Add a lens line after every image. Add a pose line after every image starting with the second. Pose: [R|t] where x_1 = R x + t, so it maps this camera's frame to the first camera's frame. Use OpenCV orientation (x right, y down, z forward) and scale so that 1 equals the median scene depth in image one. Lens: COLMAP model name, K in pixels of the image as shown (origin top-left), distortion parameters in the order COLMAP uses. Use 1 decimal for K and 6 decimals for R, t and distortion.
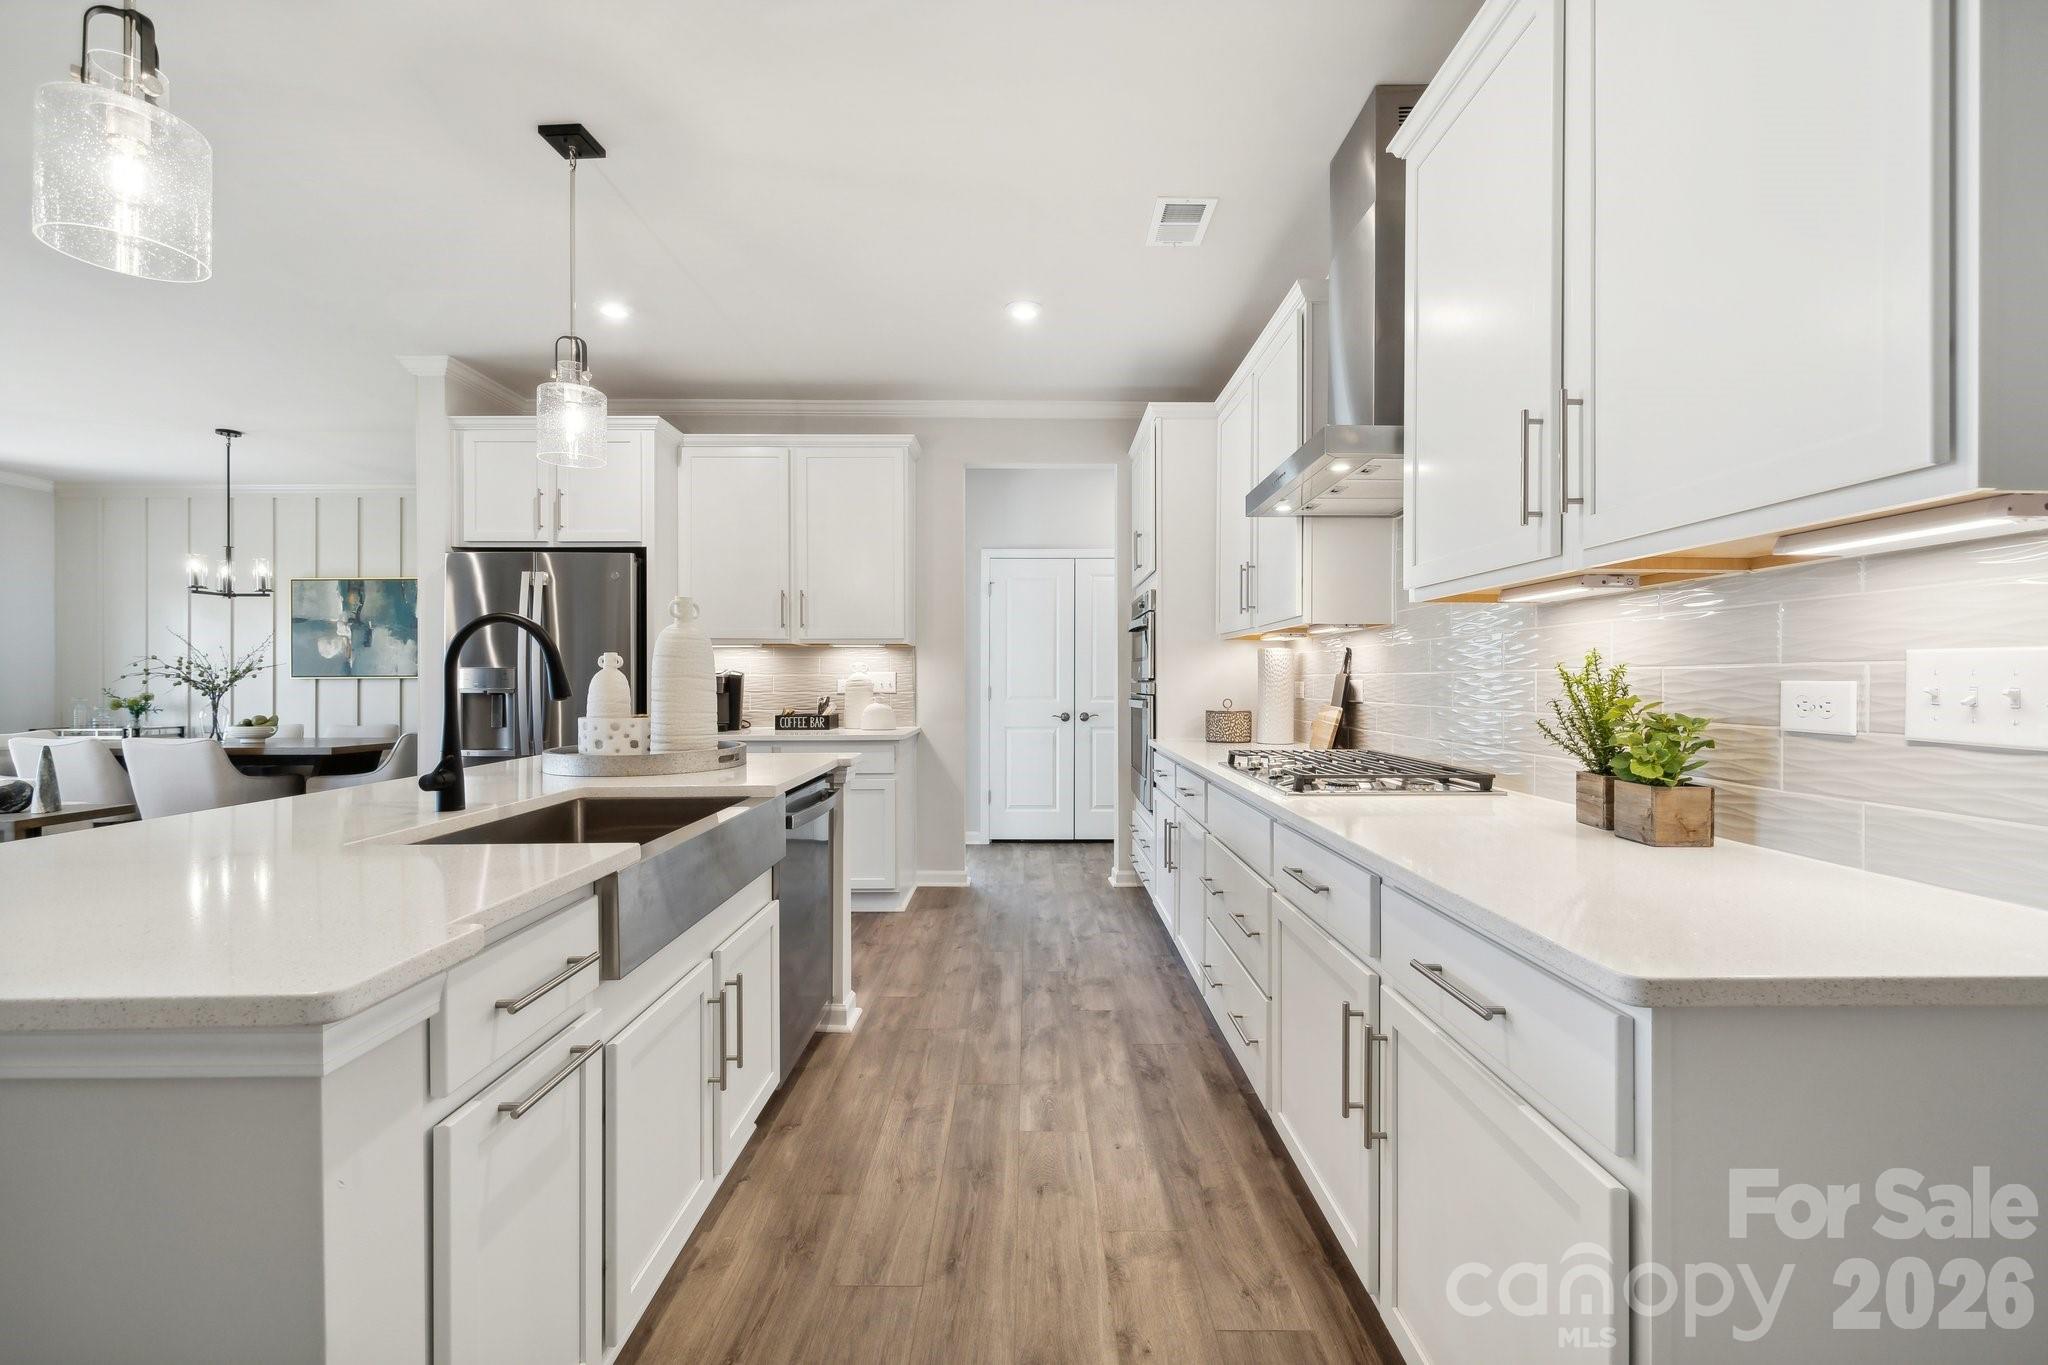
lens RADIAL K [[853.8, 0, 1030.3], [0, 853.8, 686.4], [0, 0, 1]] dist [0.000137, -0.000437]
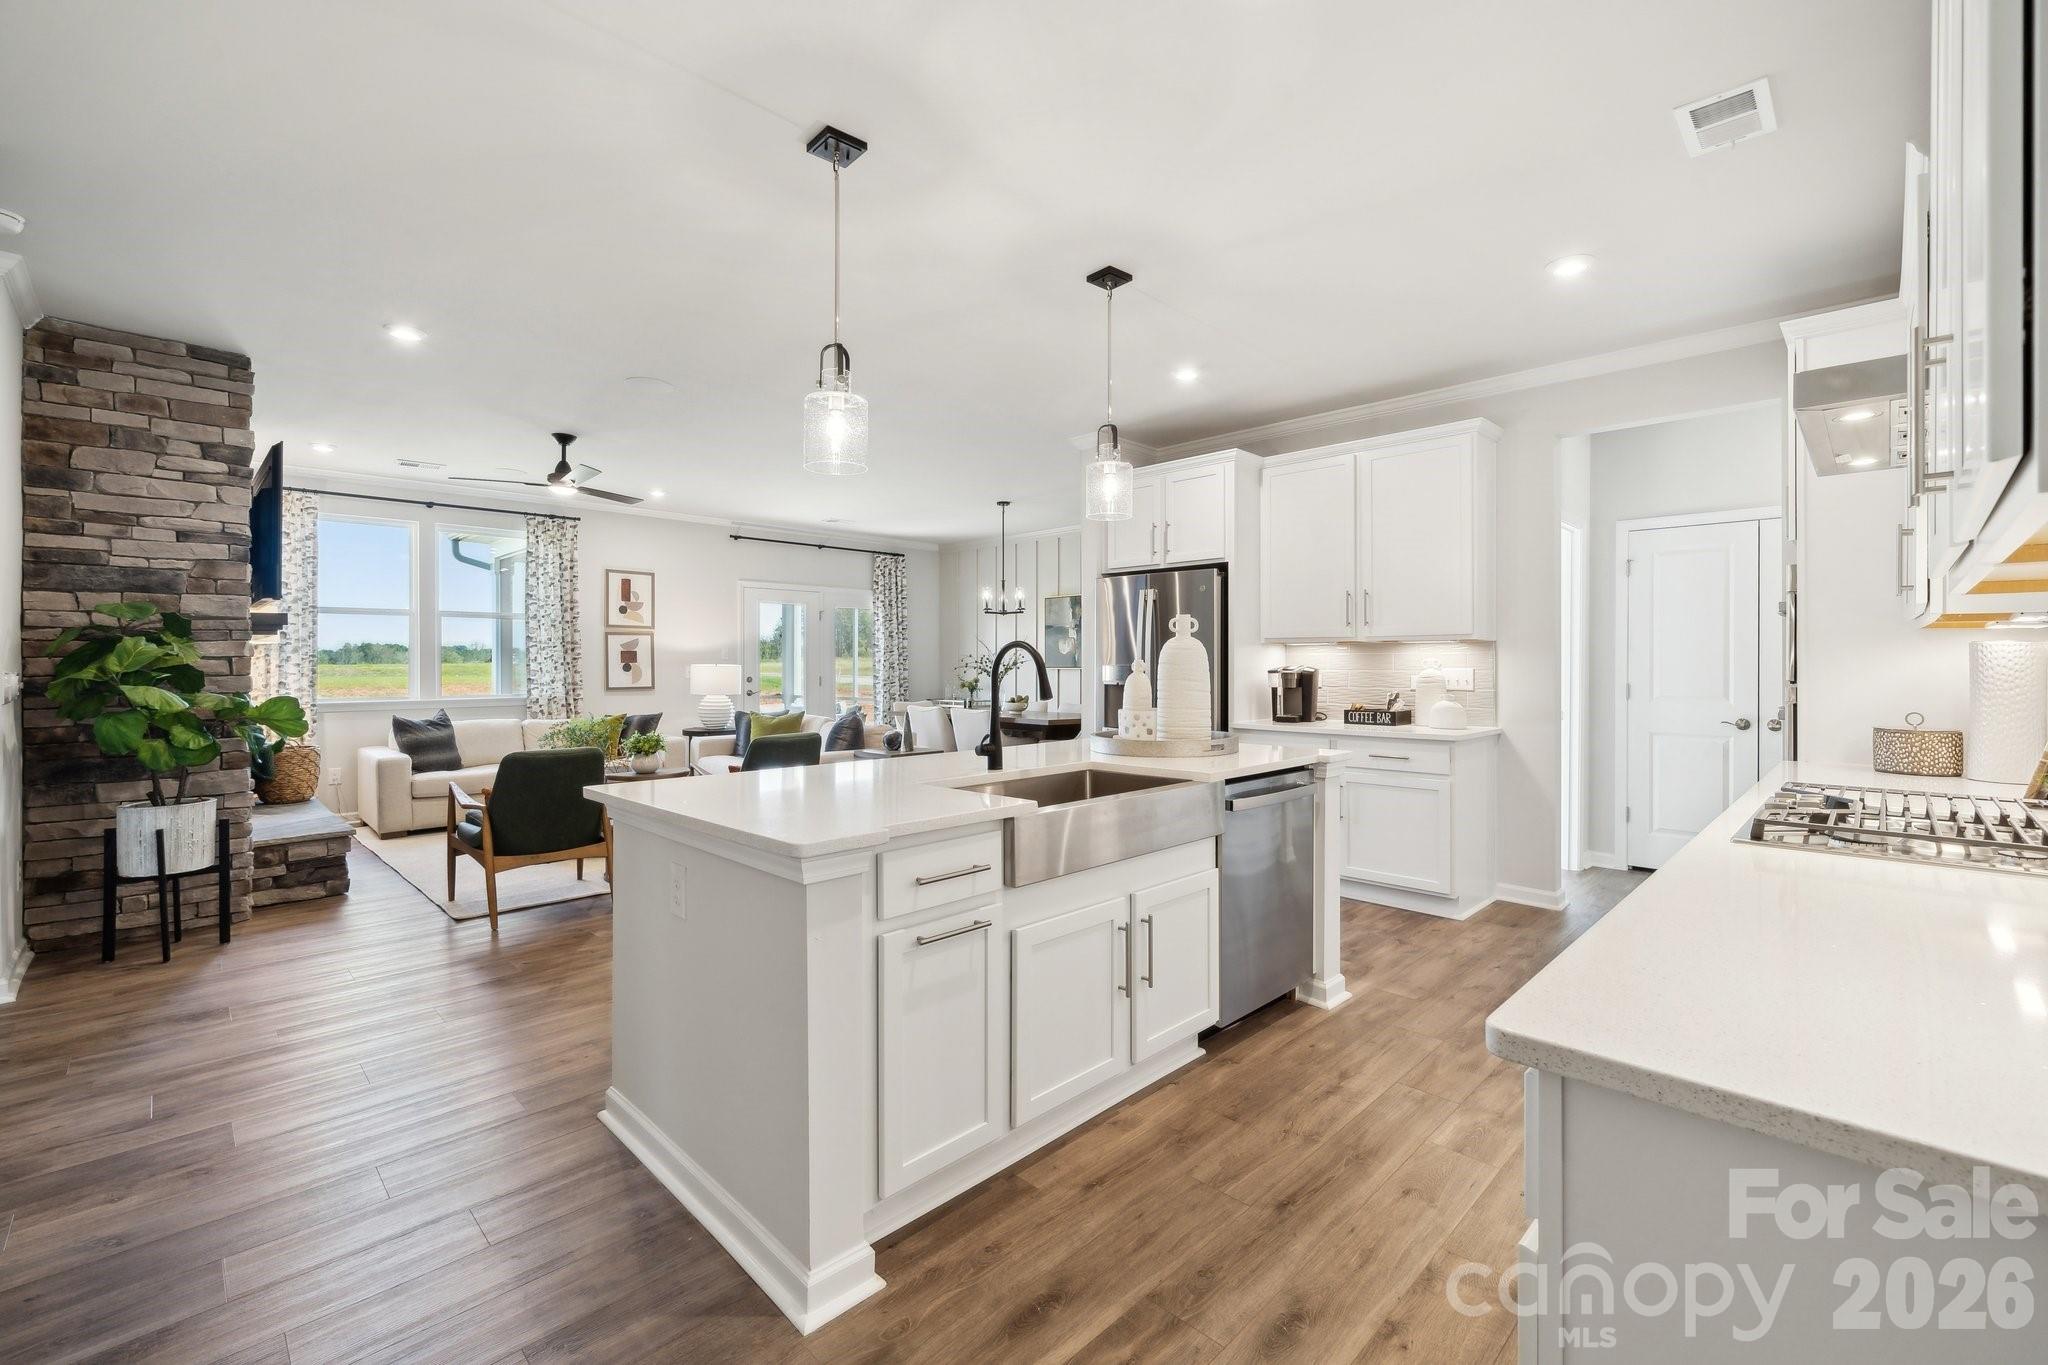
lens RADIAL K [[861.6, 0, 1036.4], [0, 861.6, 673.8], [0, 0, 1]] dist [0.002811, 0.000412]
pose [[0.710150, 0.008905, -0.703994, 0.188087], [-0.006477, 0.999960, 0.006114, -0.015106], [0.704020, 0.000218, 0.710180, -0.021137]]
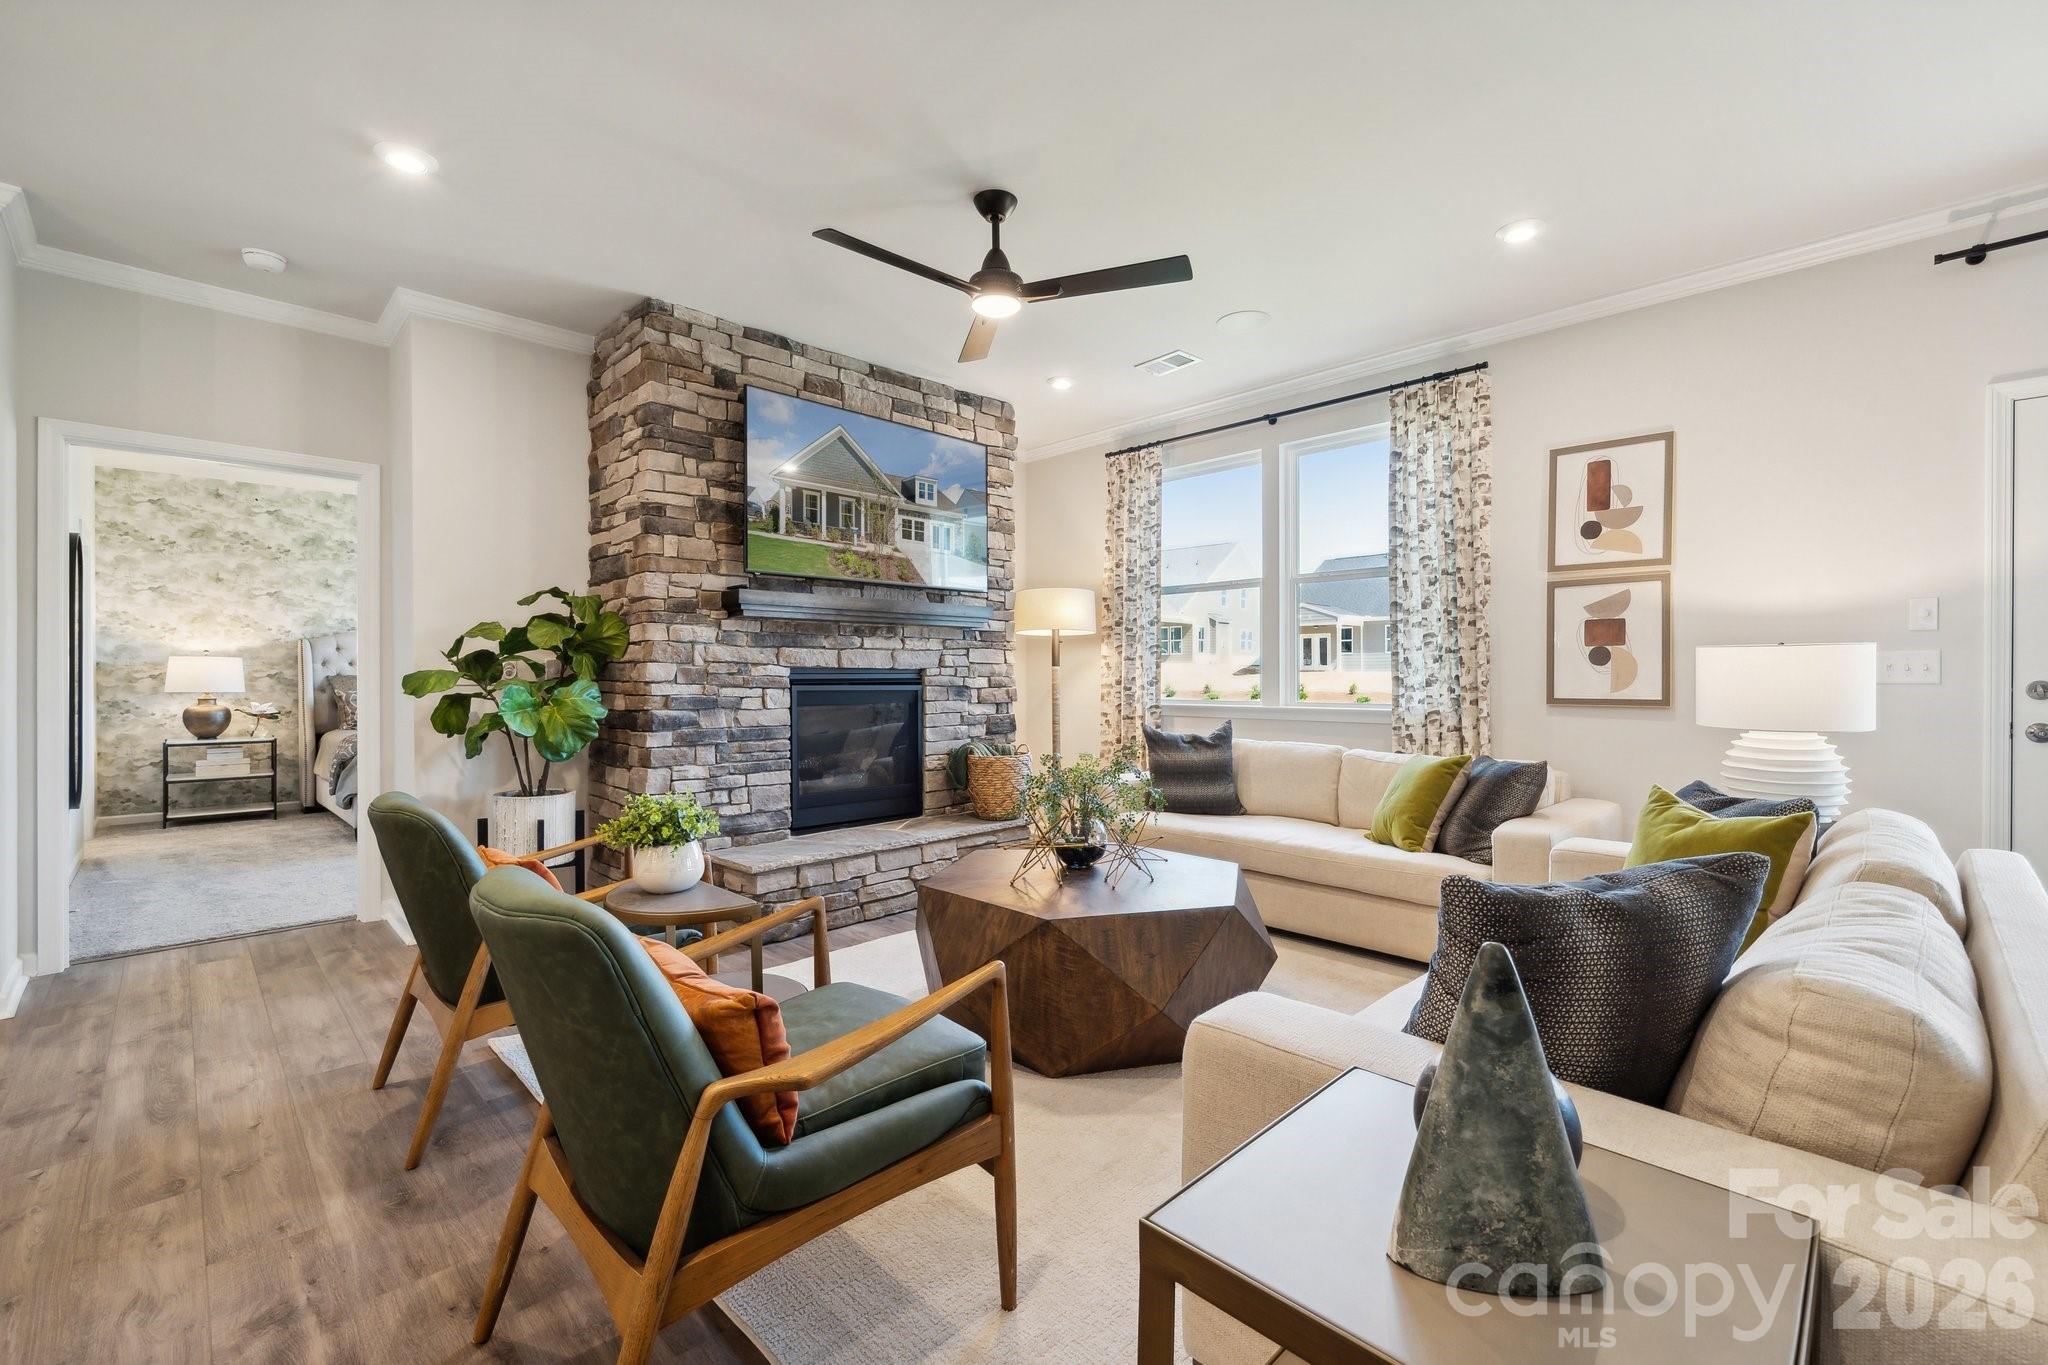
lens RADIAL K [[861.6, 0, 1036.4], [0, 861.6, 673.8], [0, 0, 1]] dist [0.002811, 0.000412]
pose [[-0.706622, 0.003548, -0.707582, -0.766887], [-0.003210, 0.999961, 0.008221, 0.000510], [0.707584, 0.008080, -0.706583, 0.888454]]
